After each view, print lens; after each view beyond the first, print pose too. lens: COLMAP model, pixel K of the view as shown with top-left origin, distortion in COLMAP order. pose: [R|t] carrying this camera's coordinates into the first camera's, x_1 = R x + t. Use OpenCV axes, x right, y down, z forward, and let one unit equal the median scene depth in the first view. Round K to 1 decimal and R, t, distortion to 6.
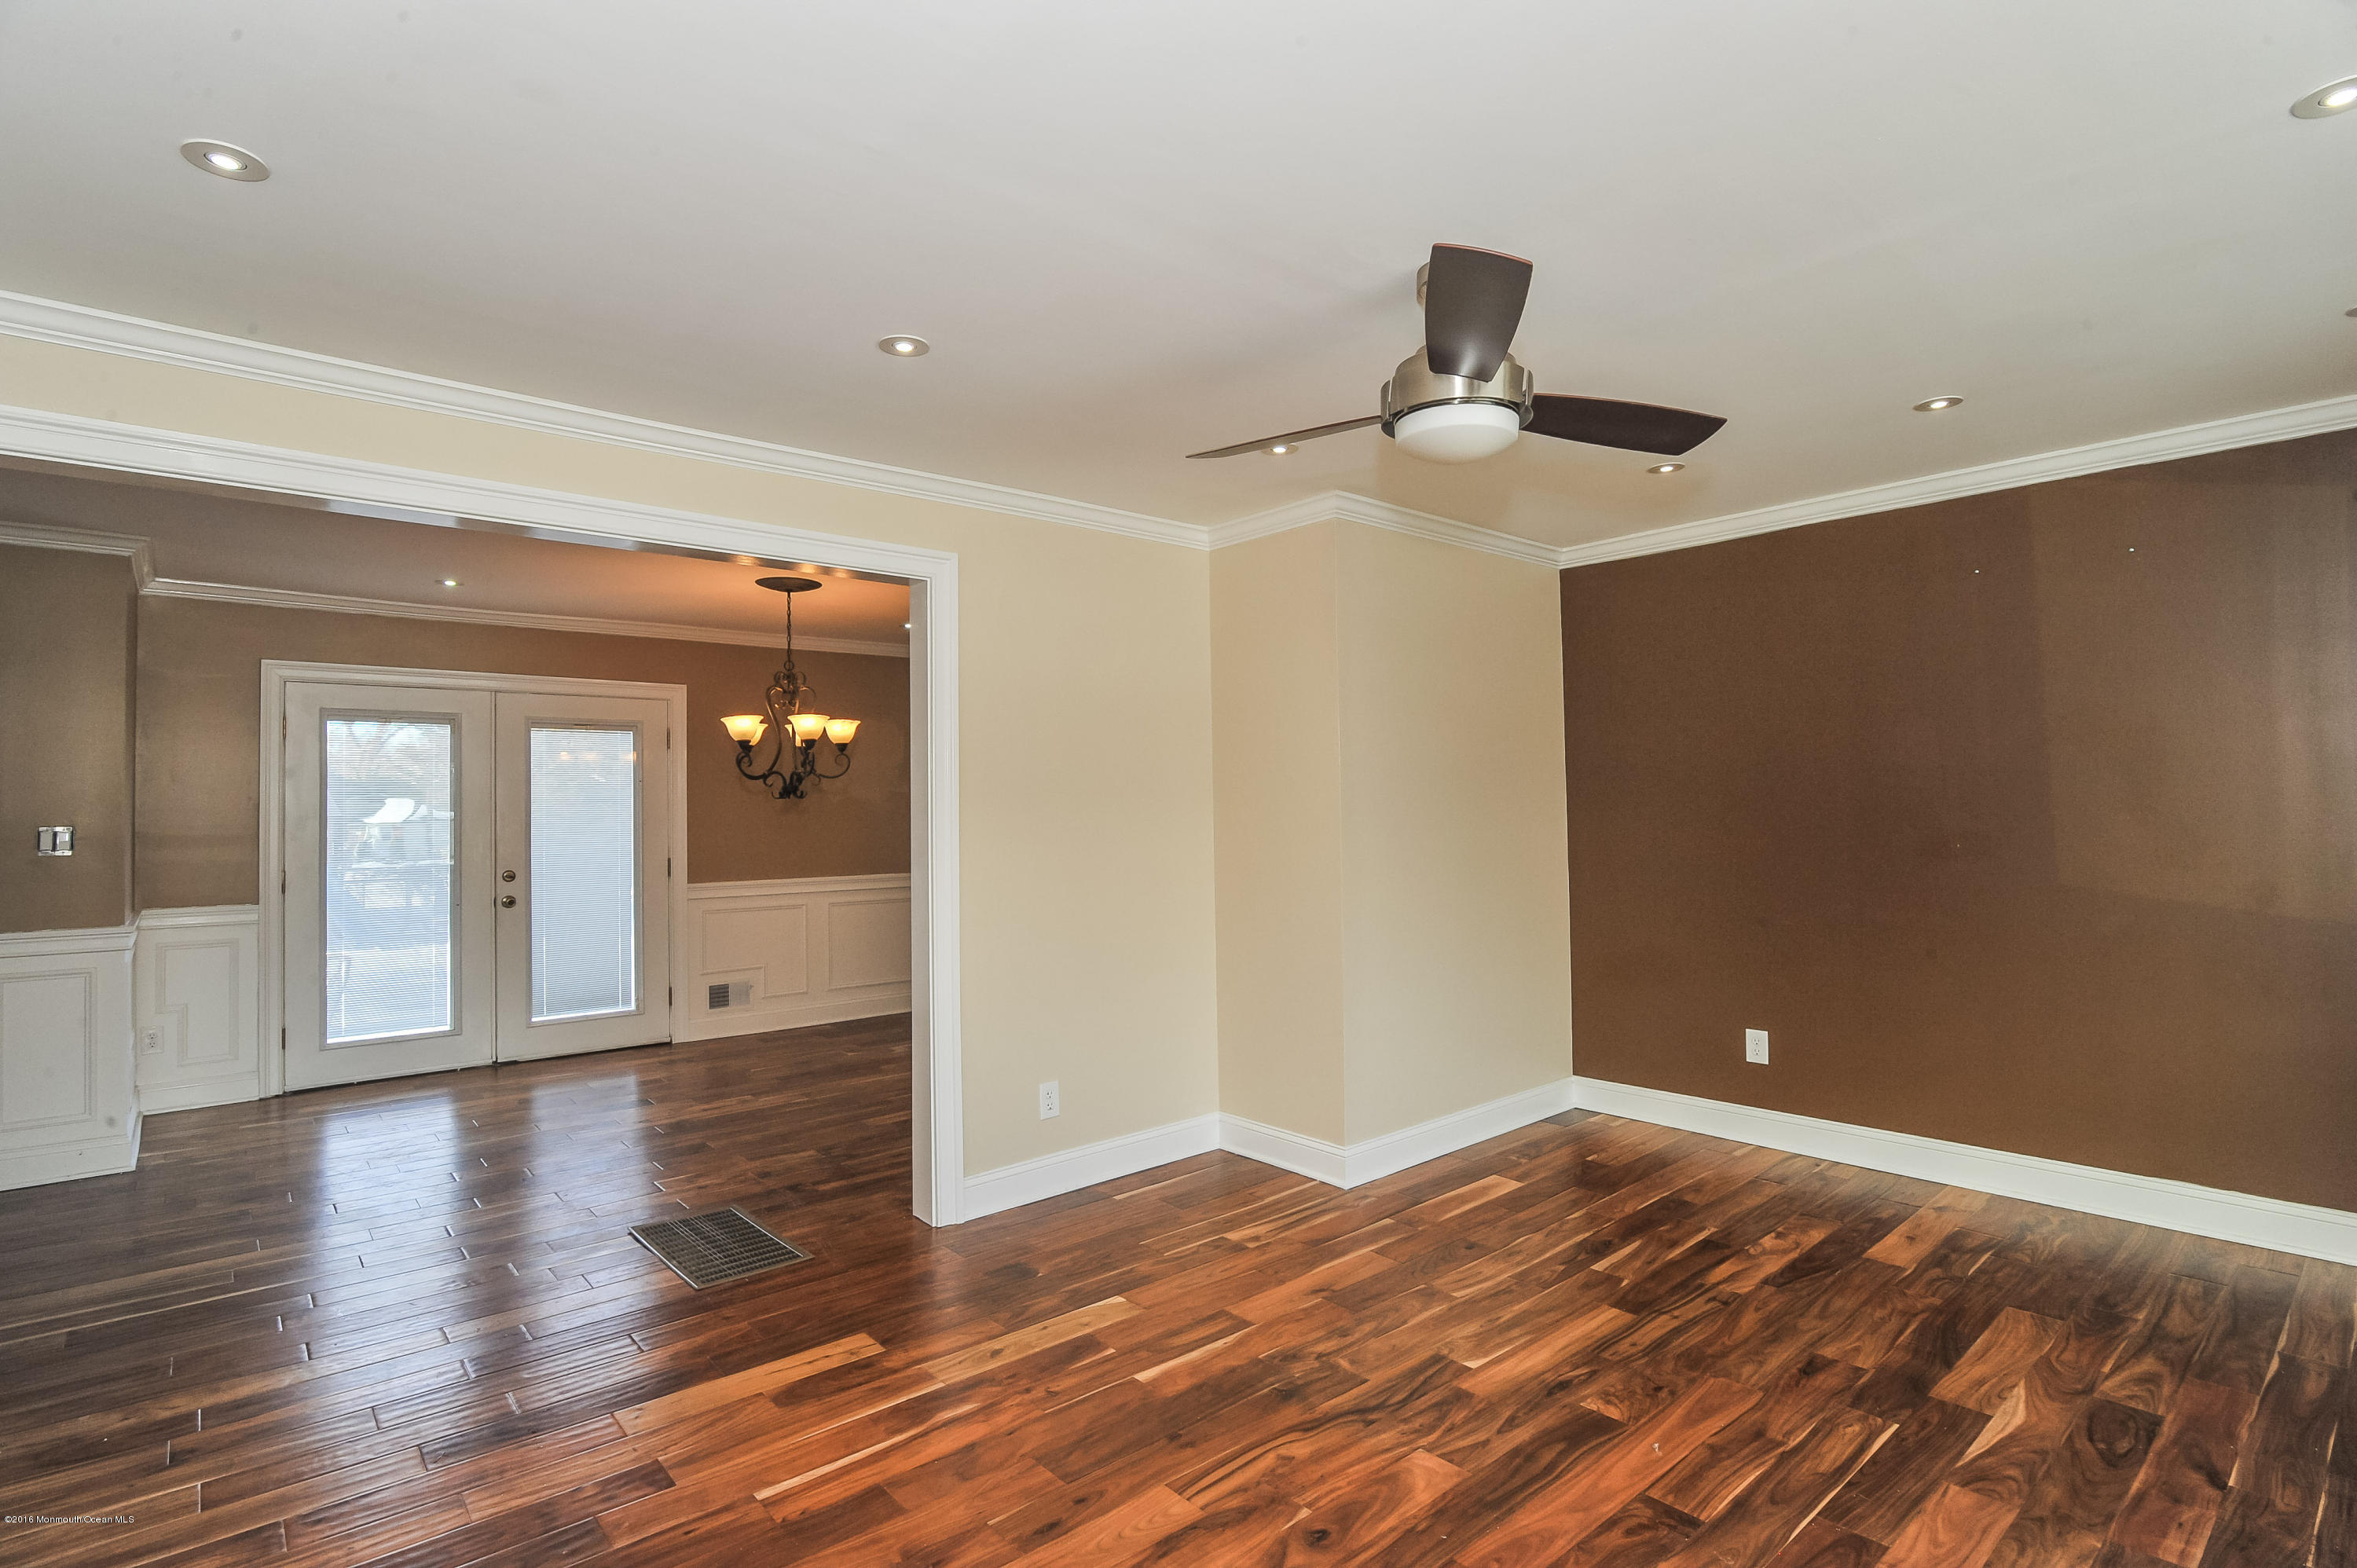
lens RADIAL K [[1141.8, 0, 1177.8], [0, 1141.8, 778.8], [0, 0, 1]] dist [-0.019507, -0.000203]
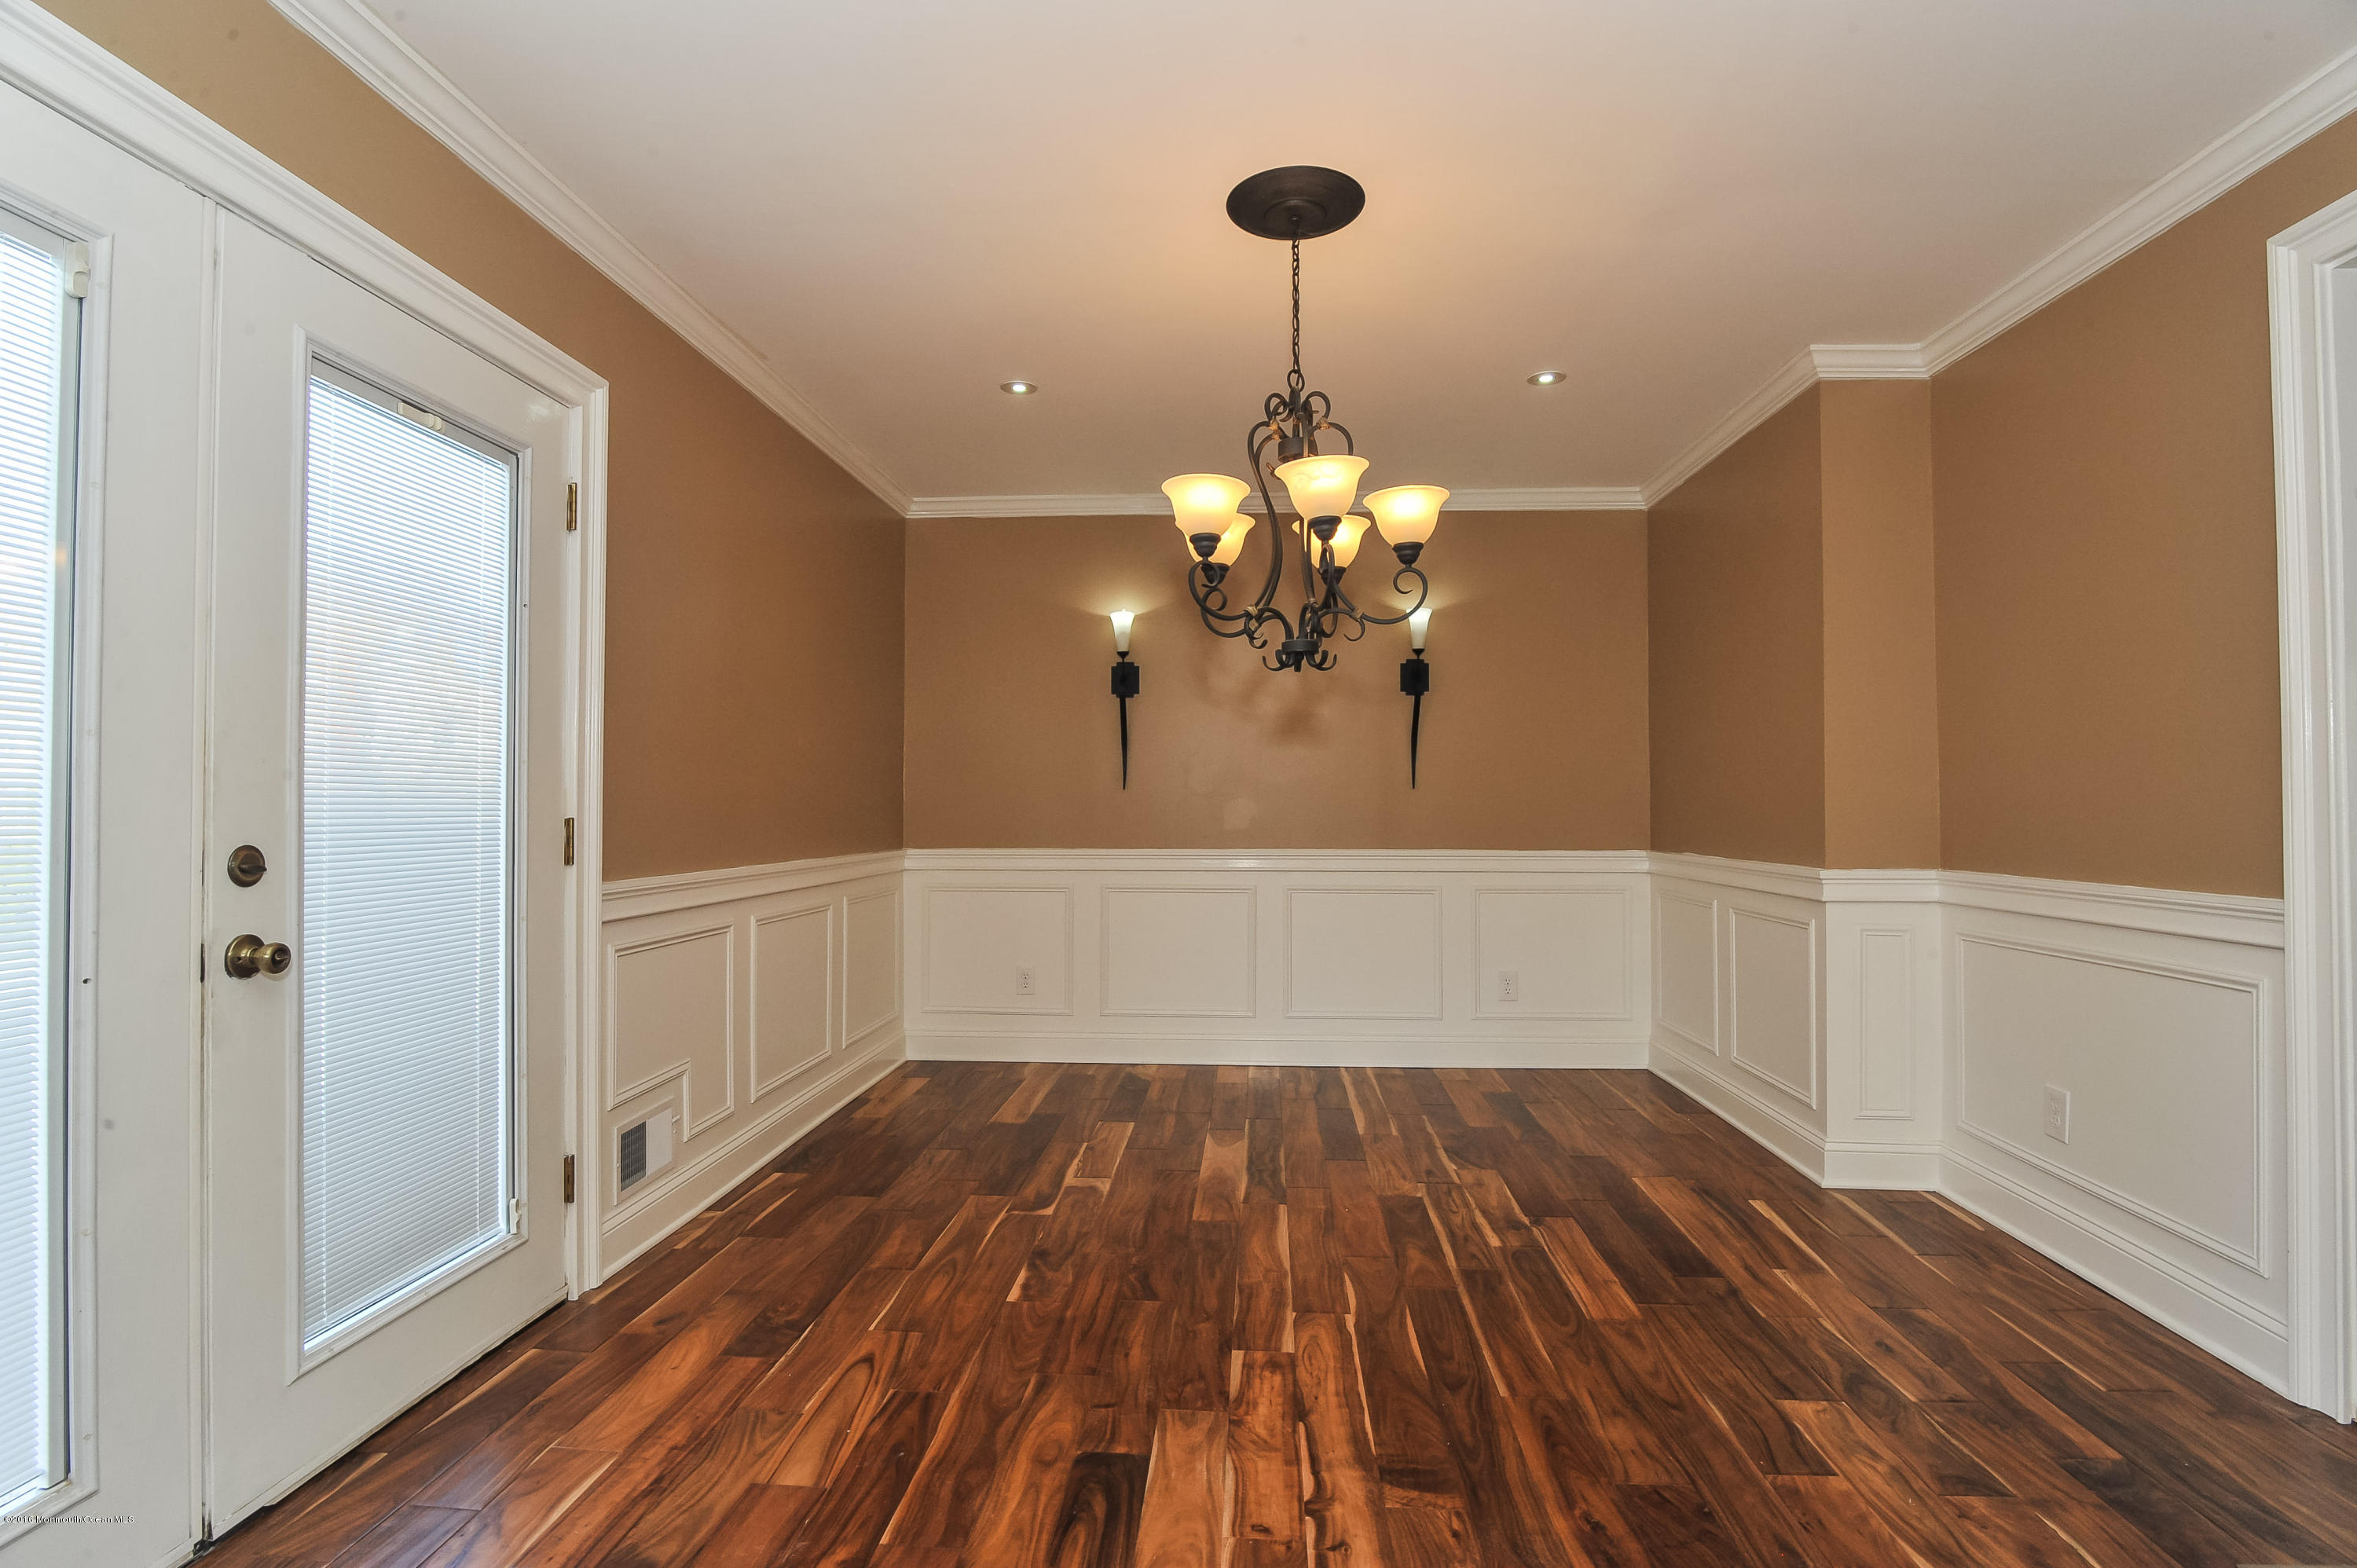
lens RADIAL K [[1141.8, 0, 1177.8], [0, 1141.8, 778.8], [0, 0, 1]] dist [-0.019507, -0.000203]
pose [[0.701914, 0.030489, 0.711609, -1.183658], [-0.027870, 0.999494, -0.015332, 0.117114], [-0.711716, -0.009071, 0.702408, 1.205141]]
